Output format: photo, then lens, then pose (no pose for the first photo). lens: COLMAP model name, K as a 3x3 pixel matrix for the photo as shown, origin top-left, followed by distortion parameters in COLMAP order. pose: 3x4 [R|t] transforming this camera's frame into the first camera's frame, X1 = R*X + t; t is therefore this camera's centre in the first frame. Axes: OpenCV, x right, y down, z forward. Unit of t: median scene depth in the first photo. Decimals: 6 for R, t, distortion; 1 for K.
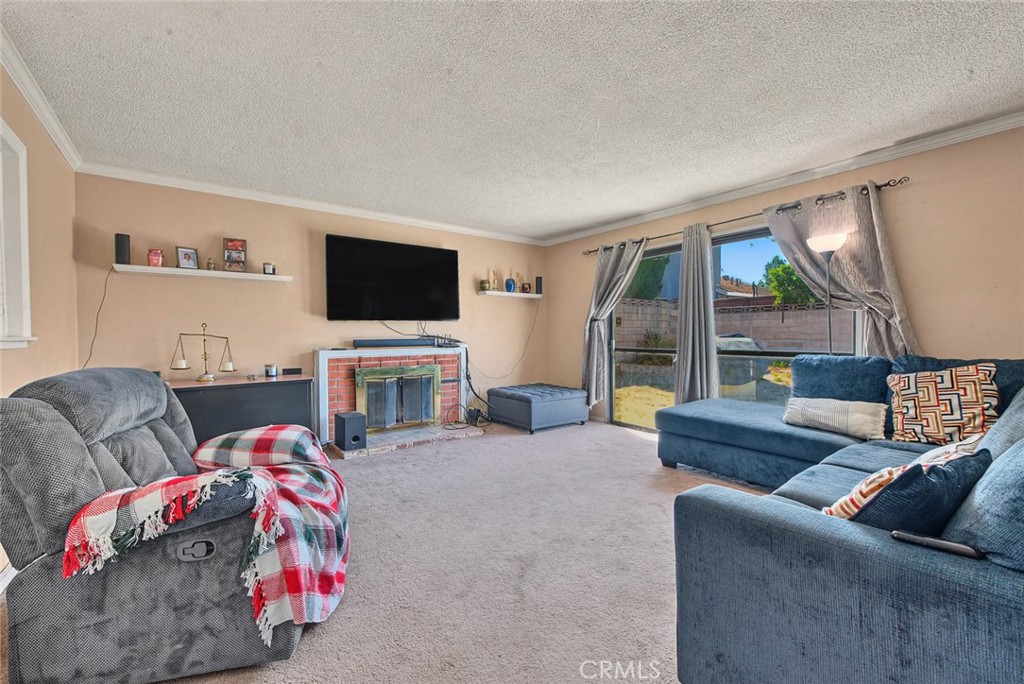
lens RADIAL K [[417.7, 0, 511.0], [0, 417.7, 339.4], [0, 0, 1]] dist [-0.003952, -0.000752]
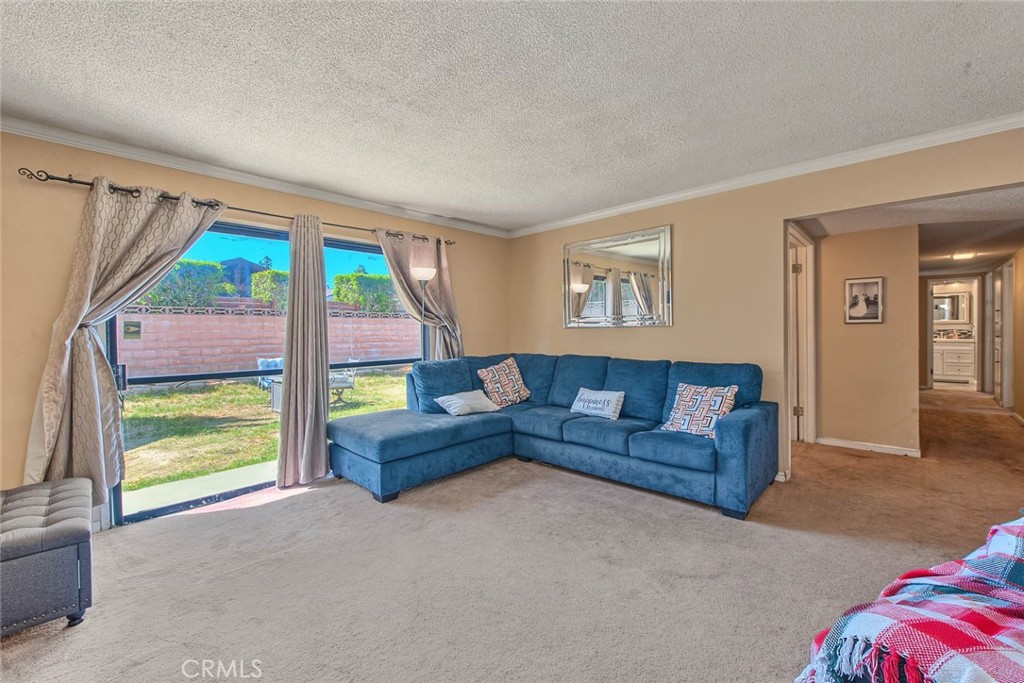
lens RADIAL K [[417.7, 0, 511.5], [0, 417.7, 340.1], [0, 0, 1]] dist [-0.003952, -0.000752]
pose [[-0.153960, -0.012154, 0.988002, -0.512873], [0.023136, 0.999606, 0.015903, -0.038550], [-0.987806, 0.025307, -0.153618, 0.865341]]
